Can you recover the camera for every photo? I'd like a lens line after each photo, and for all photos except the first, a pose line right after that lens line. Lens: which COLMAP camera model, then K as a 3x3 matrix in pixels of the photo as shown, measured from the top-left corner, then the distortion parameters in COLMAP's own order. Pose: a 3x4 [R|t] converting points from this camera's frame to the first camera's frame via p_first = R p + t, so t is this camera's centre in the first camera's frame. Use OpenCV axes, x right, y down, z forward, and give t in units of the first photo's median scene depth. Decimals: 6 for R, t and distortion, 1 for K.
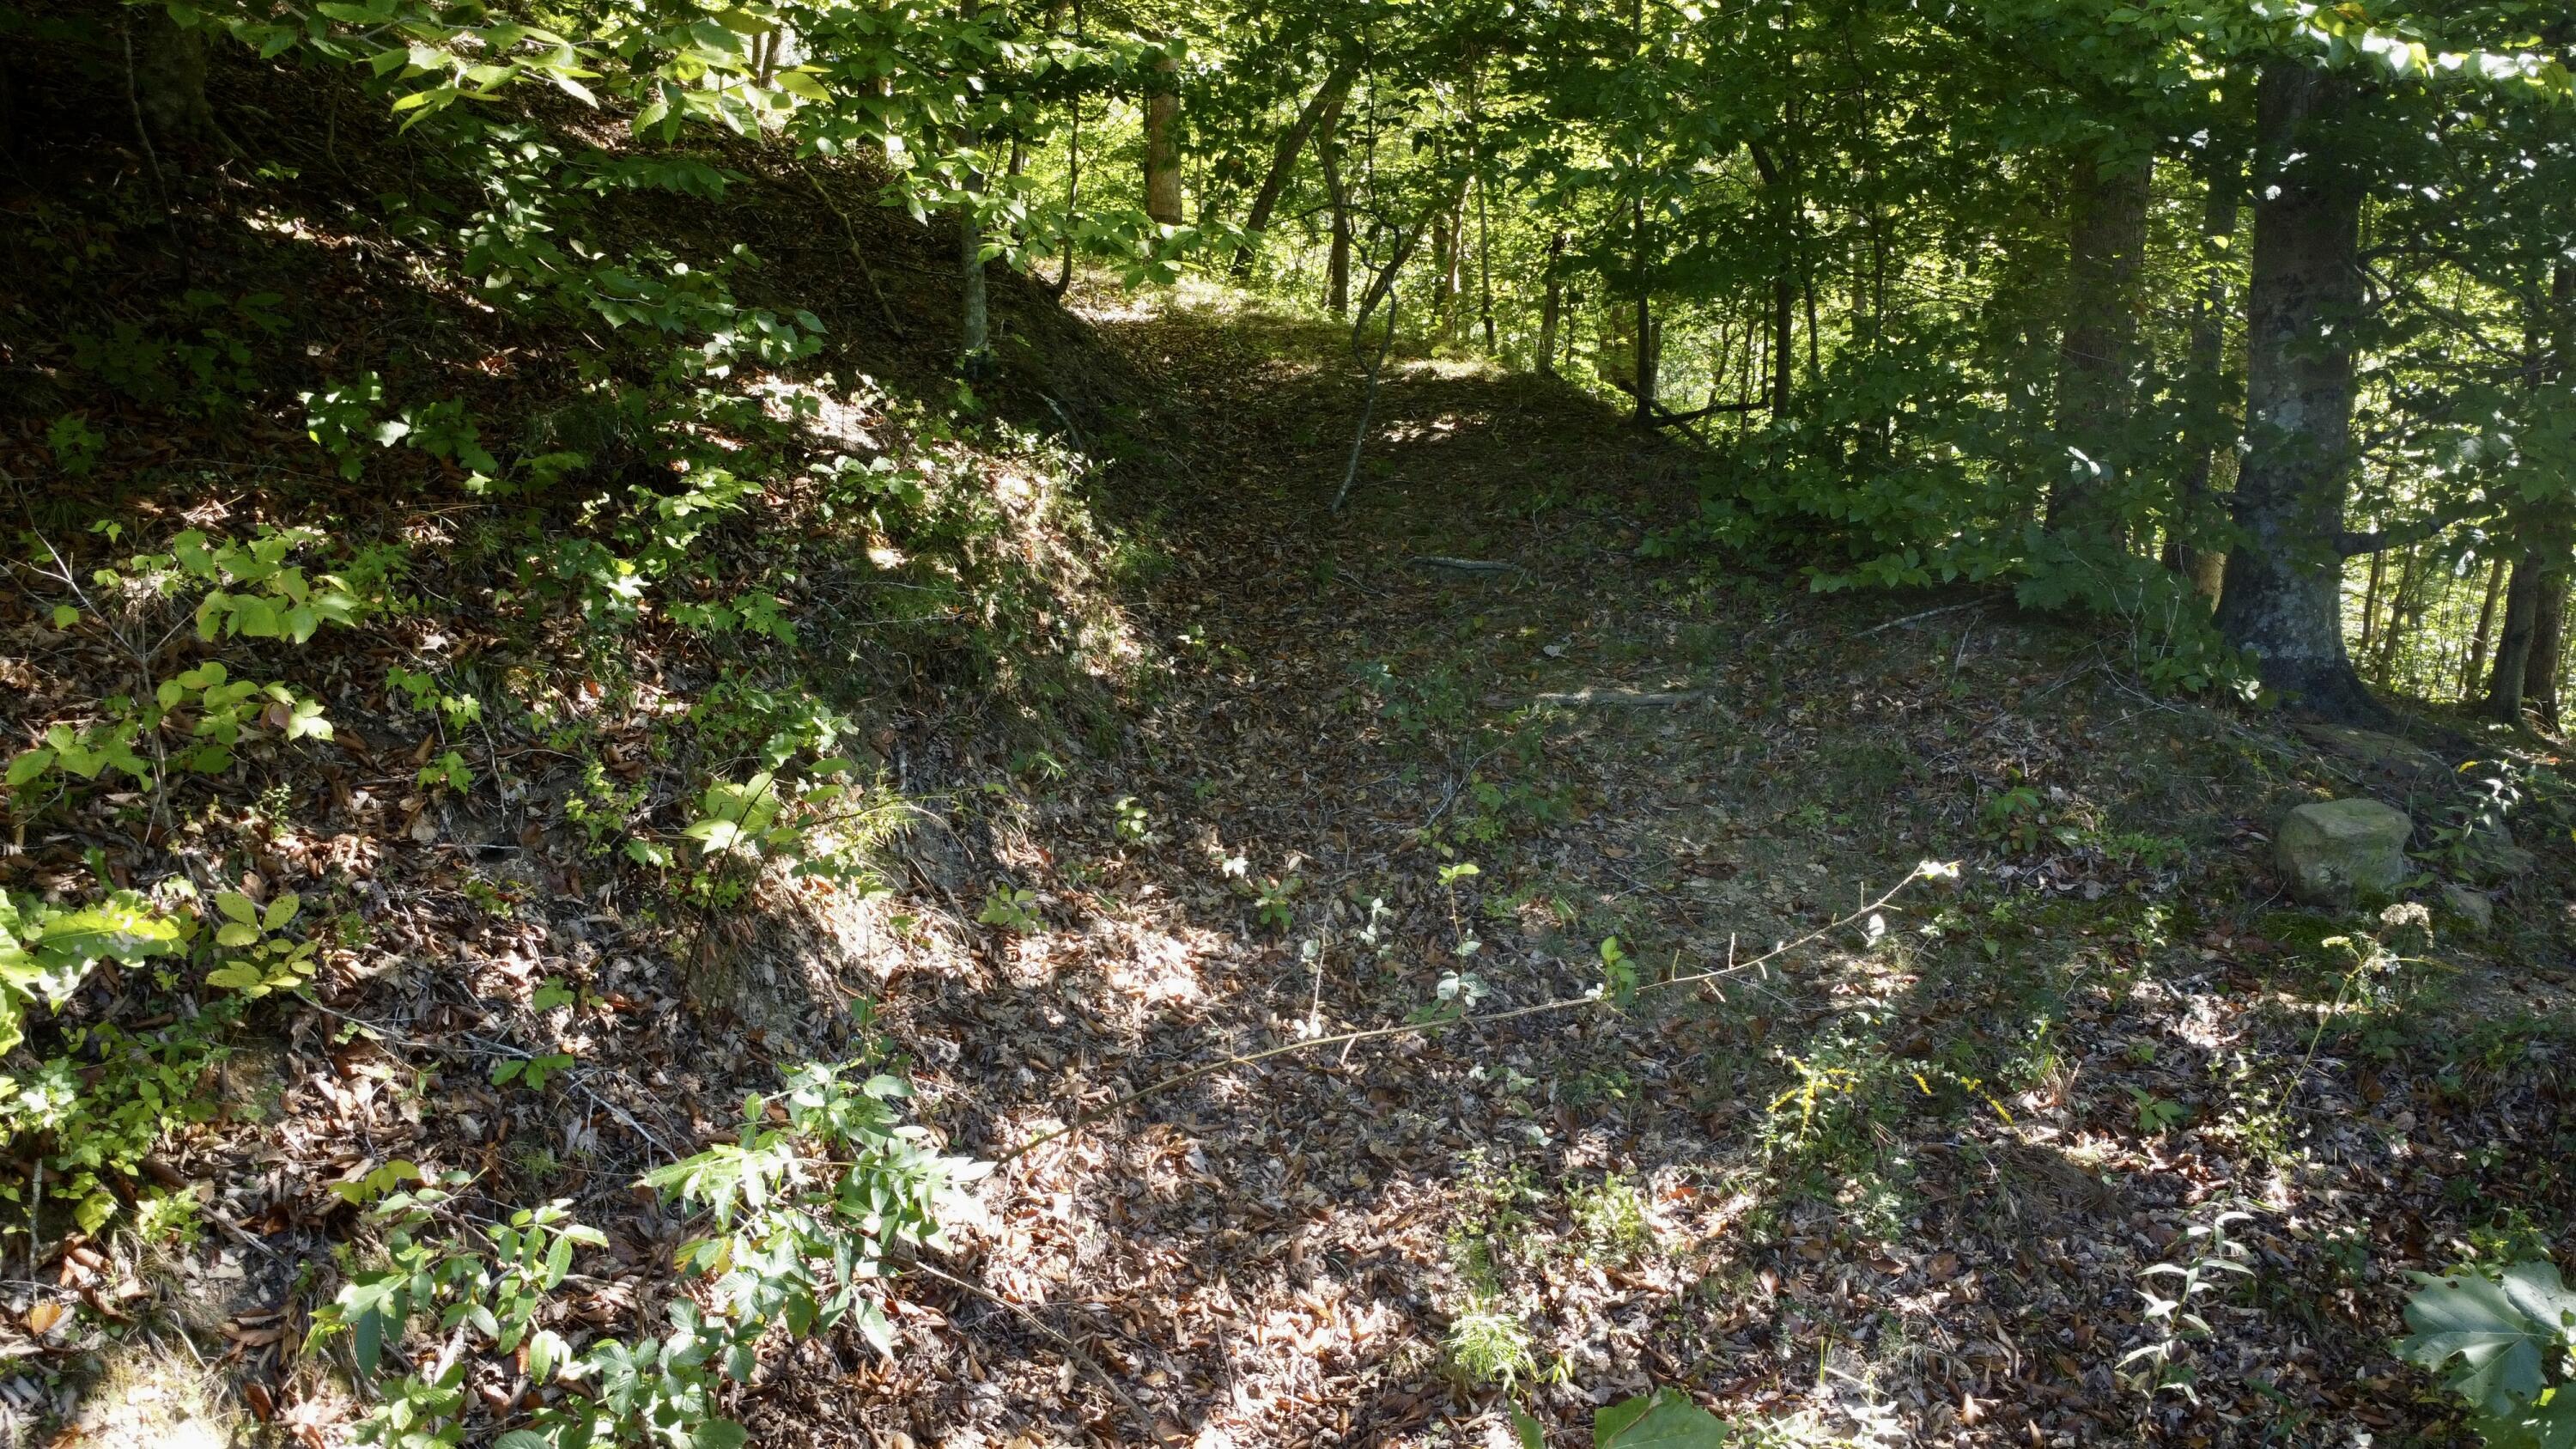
lens RADIAL K [[1923.9, 0, 1285.5], [0, 1923.9, 714.4], [0, 0, 1]] dist [-0.008289, -0.000793]
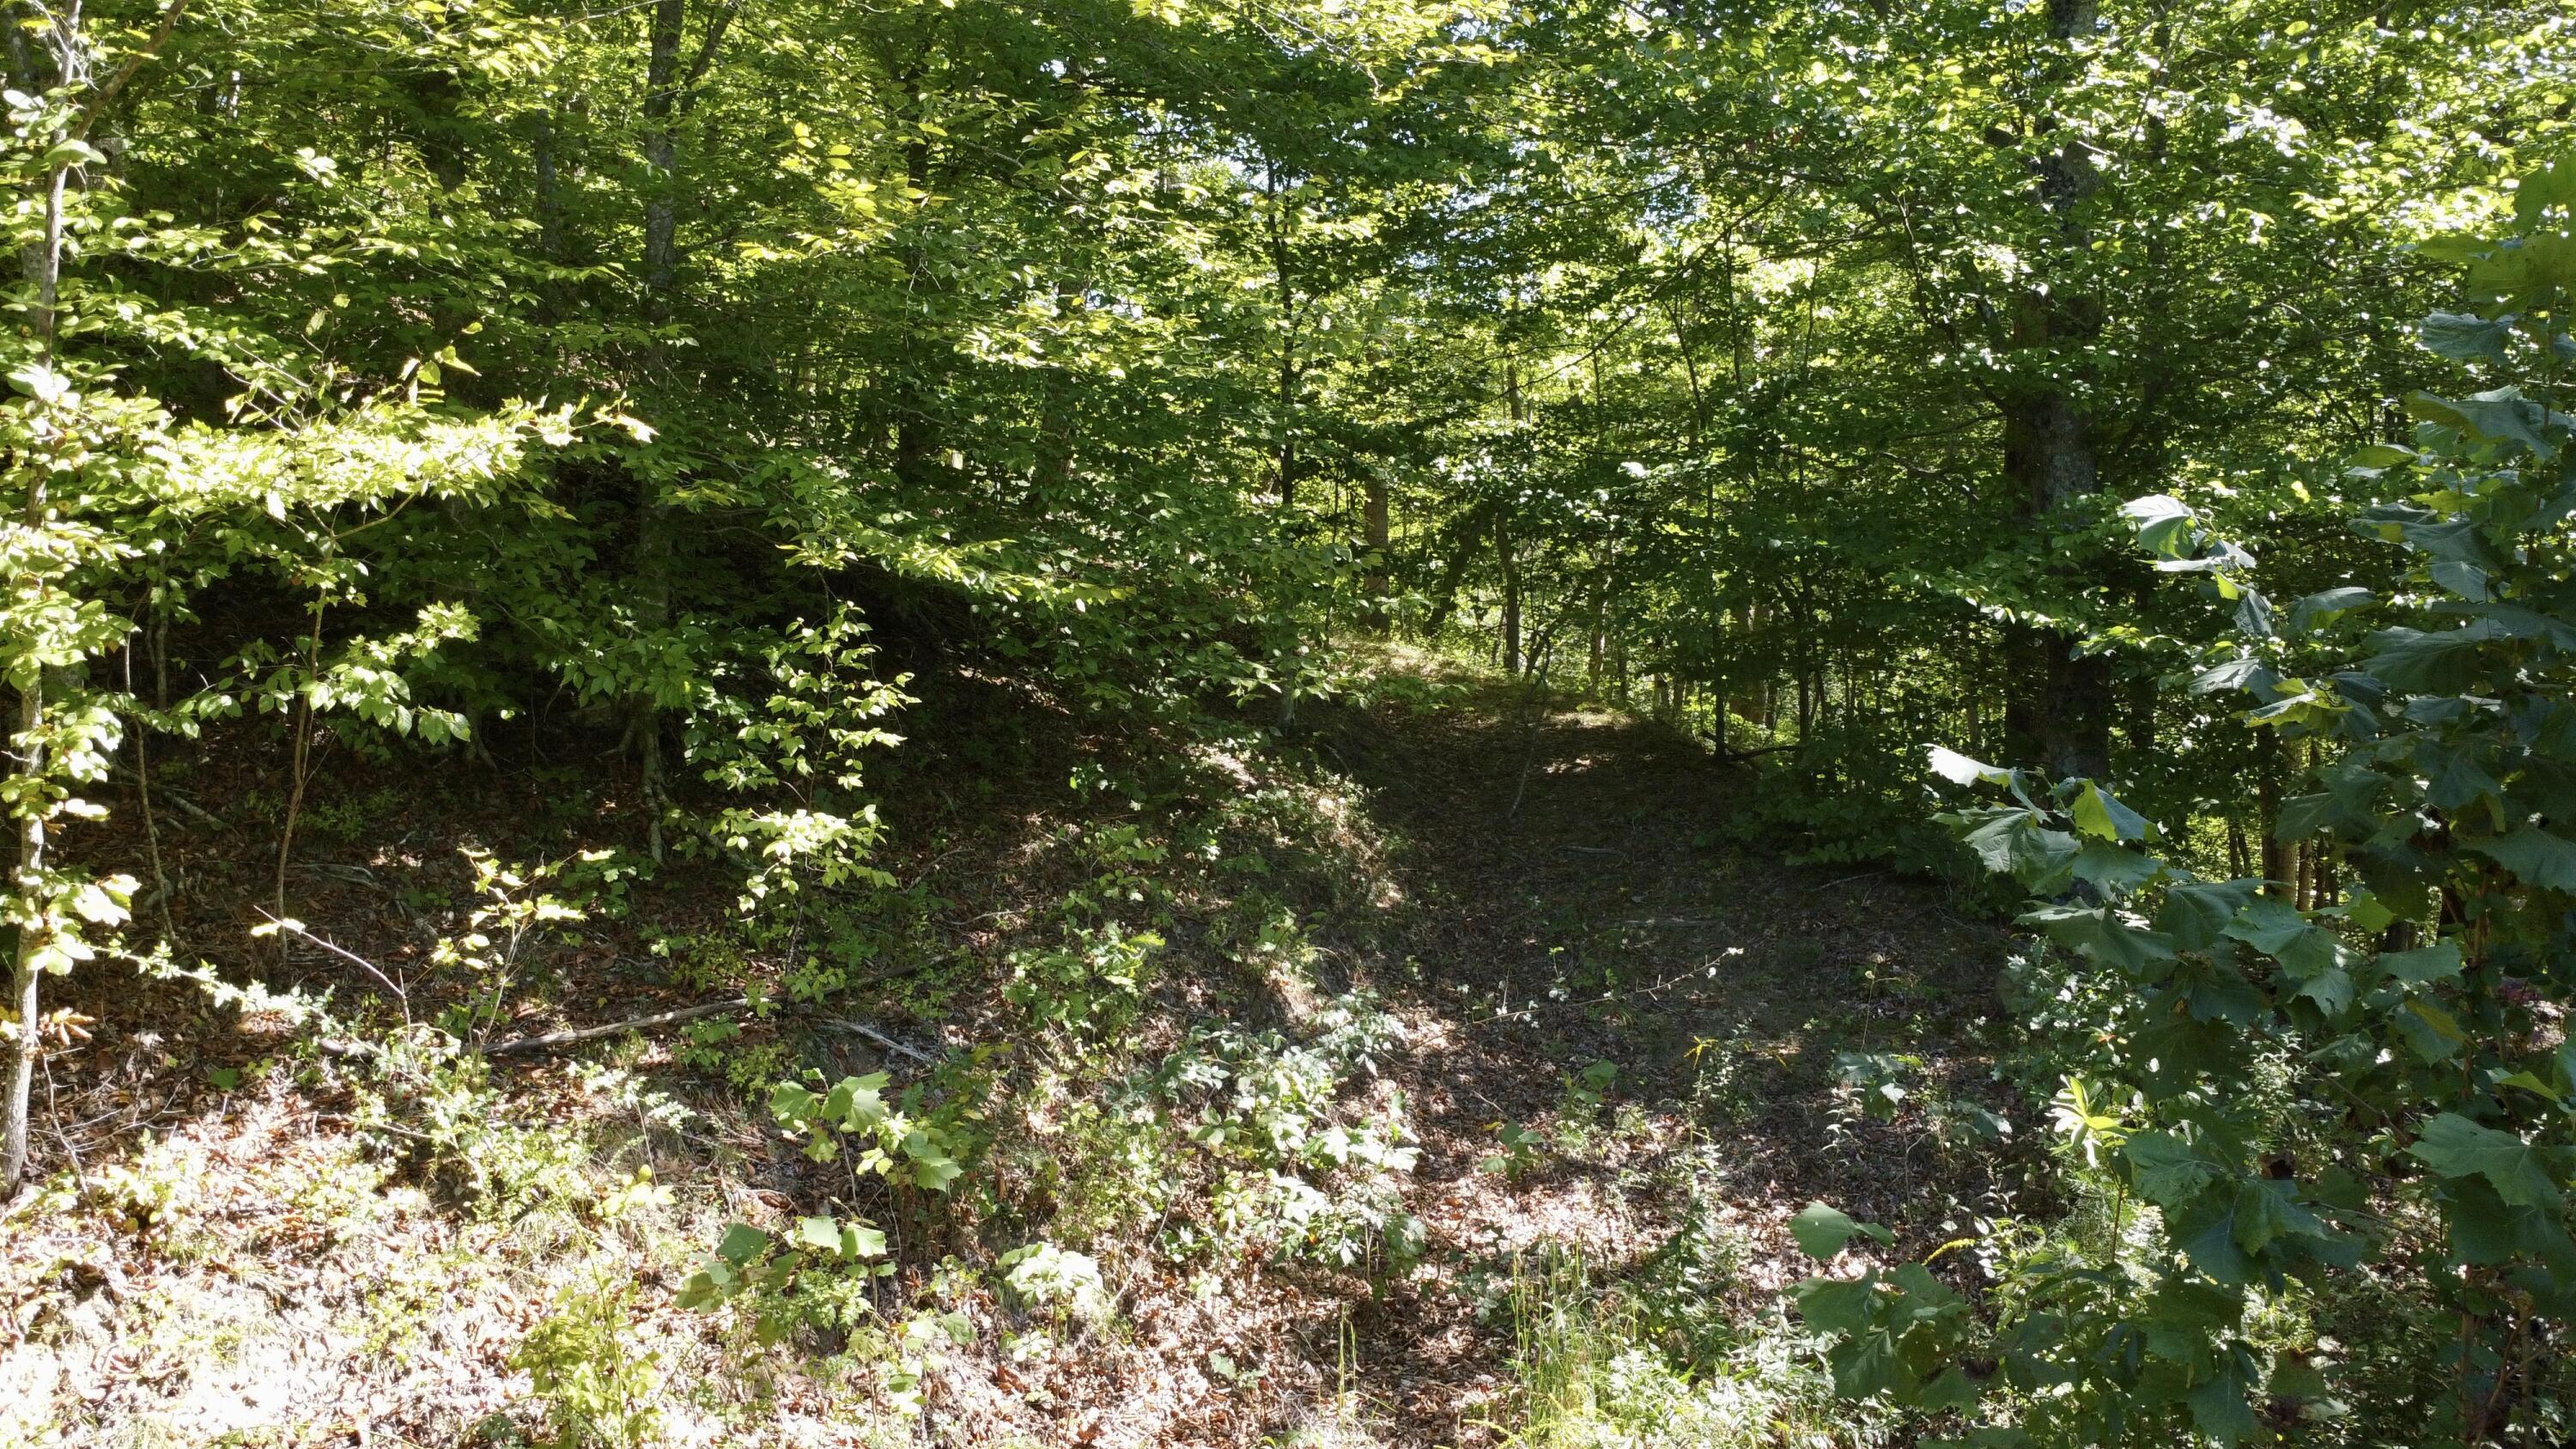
lens RADIAL K [[1923.9, 0, 1298.8], [0, 1923.9, 721.1], [0, 0, 1]] dist [-0.008289, -0.000793]
pose [[0.996506, -0.002571, -0.083480, -0.019390], [-0.010383, 0.987959, -0.154370, 0.076932], [0.082871, 0.154697, 0.984480, -0.736556]]
